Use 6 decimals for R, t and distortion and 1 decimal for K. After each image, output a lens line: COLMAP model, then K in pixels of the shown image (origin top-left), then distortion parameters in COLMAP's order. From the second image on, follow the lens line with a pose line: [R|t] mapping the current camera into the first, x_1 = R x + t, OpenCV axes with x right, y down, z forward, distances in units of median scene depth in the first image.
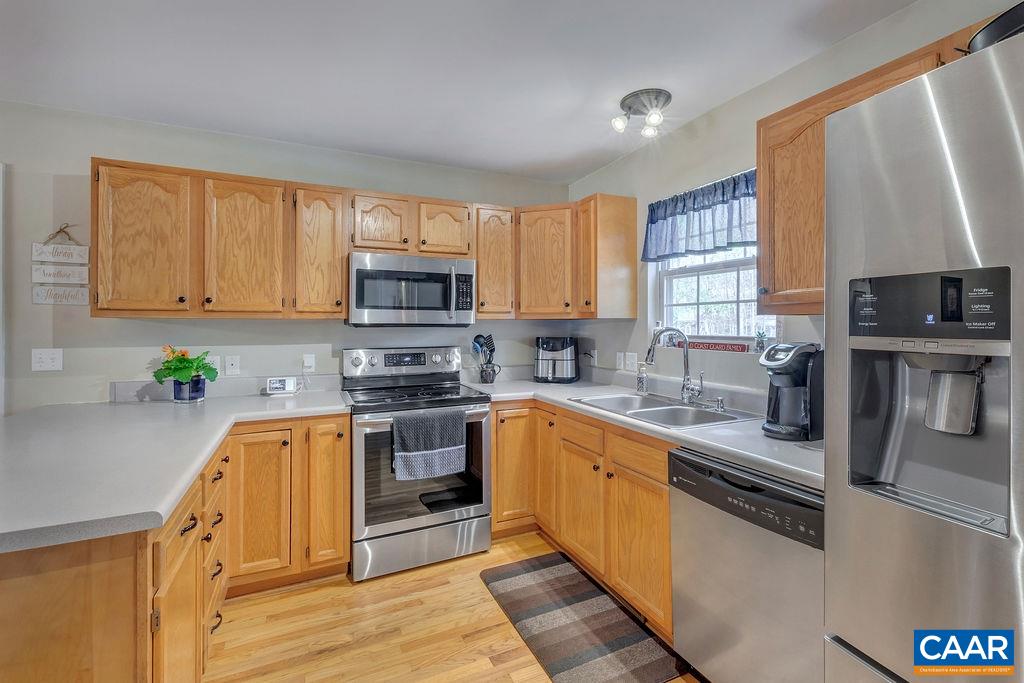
lens RADIAL K [[457.9, 0, 534.9], [0, 457.9, 333.4], [0, 0, 1]] dist [-0.001000, -0.000550]
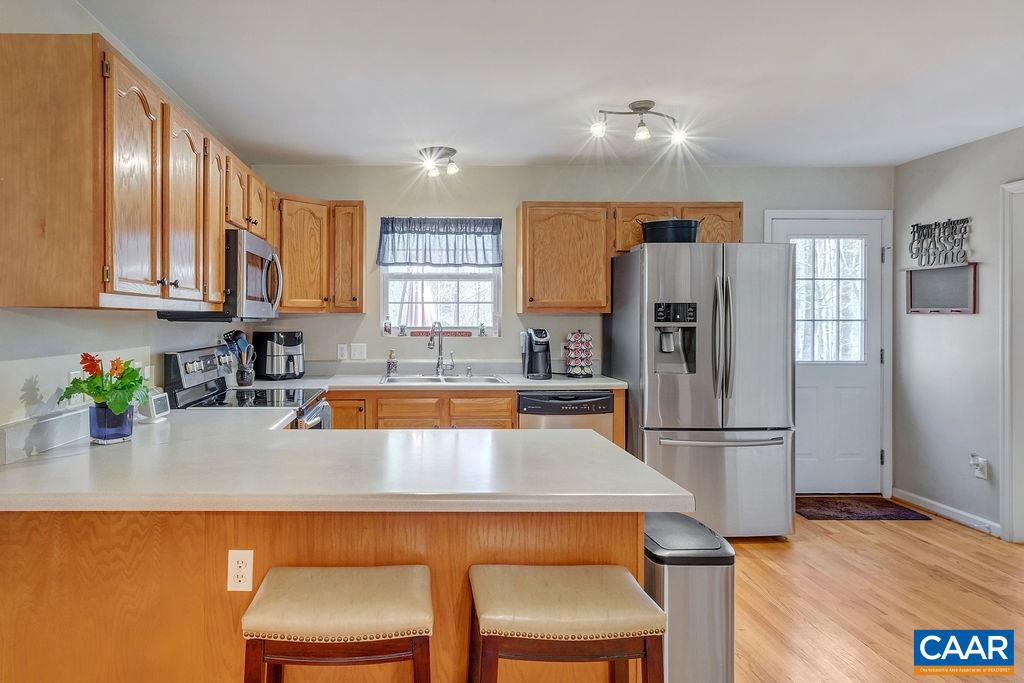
lens RADIAL K [[620.9, 0, 432.3], [0, 620.9, 331.3], [0, 0, 1]] dist [0.001409, 0.000389]
pose [[0.420709, -0.019254, 0.906991, -1.358838], [0.018095, 0.999754, 0.012830, -0.004827], [-0.907015, 0.011014, 0.420954, 0.240752]]
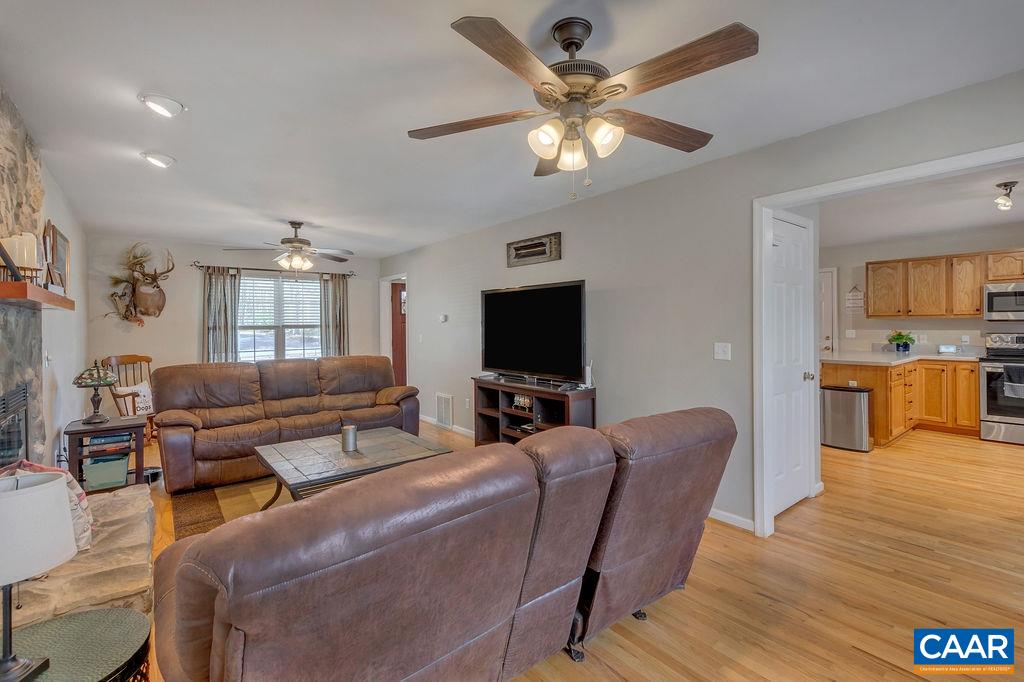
lens RADIAL K [[470.1, 0, 509.3], [0, 470.1, 312.5], [0, 0, 1]] dist [-0.002111, -0.000845]
pose [[0.202611, -0.026598, -0.978898, 1.275493], [-0.011205, 0.999503, -0.029477, 0.032954], [0.979195, 0.016941, 0.202212, -1.566070]]
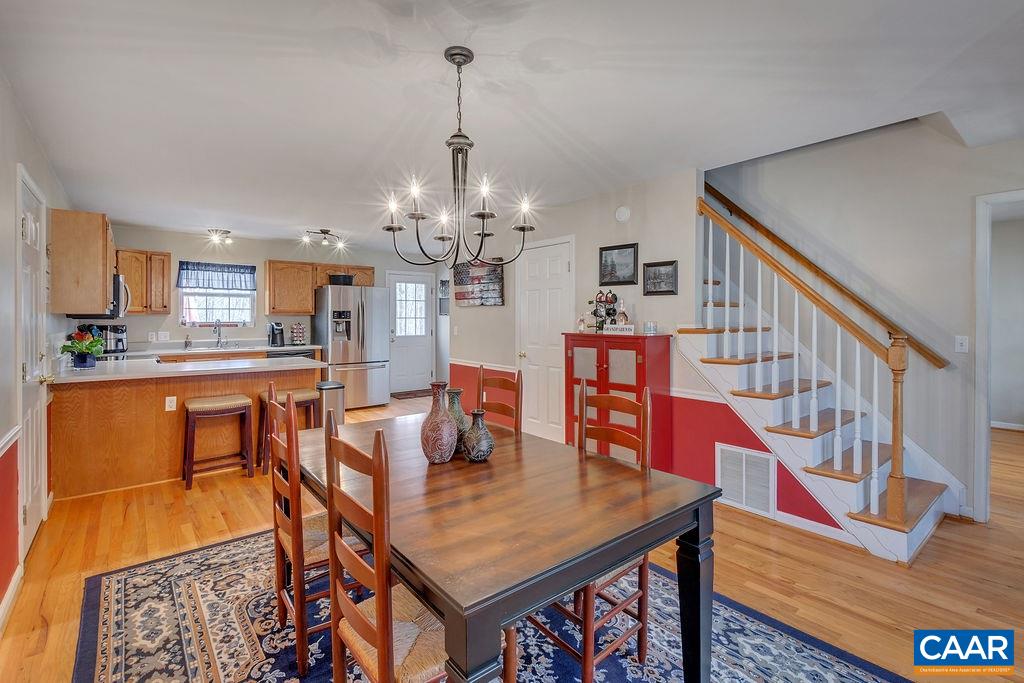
lens RADIAL K [[443.1, 0, 516.1], [0, 443.1, 319.3], [0, 0, 1]] dist [-0.014402, -0.000280]
pose [[-0.243559, -0.004595, 0.969875, -2.465620], [0.017674, 0.999802, 0.009175, -0.001345], [-0.969725, 0.019376, -0.243430, -0.014578]]
